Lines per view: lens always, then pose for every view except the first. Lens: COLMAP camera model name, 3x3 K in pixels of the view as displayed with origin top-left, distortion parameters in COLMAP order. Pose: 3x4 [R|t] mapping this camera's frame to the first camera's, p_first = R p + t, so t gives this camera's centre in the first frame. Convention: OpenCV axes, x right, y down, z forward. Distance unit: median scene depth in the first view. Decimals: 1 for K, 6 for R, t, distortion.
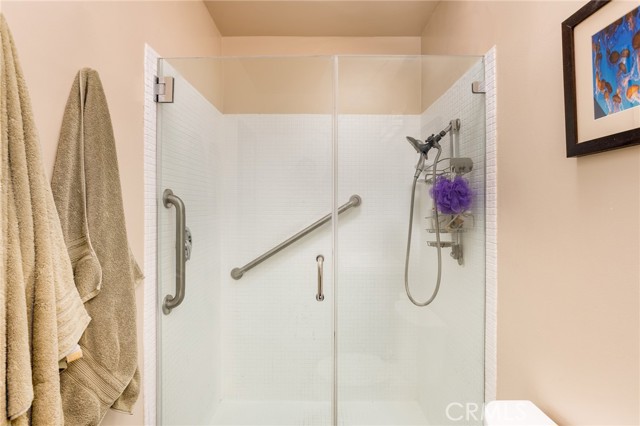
lens RADIAL K [[310.2, 0, 318.7], [0, 310.2, 205.0], [0, 0, 1]] dist [-0.016568, 0.009990]
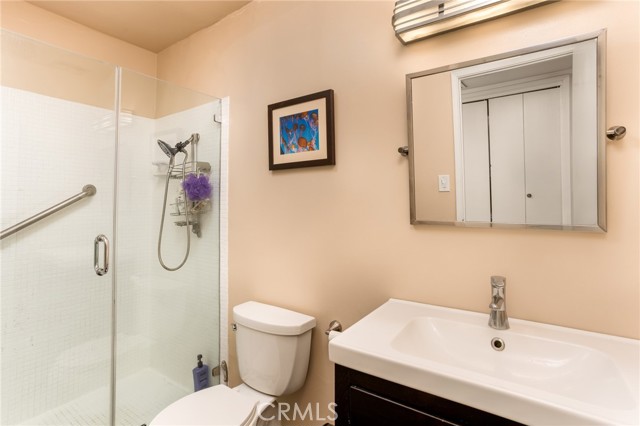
lens RADIAL K [[310.2, 0, 320.1], [0, 310.2, 208.4], [0, 0, 1]] dist [-0.016568, 0.009990]
pose [[0.559115, -0.010442, 0.829024, -0.442996], [-0.002196, 0.999899, 0.014075, 0.043608], [-0.829087, -0.009690, 0.559036, -0.274413]]
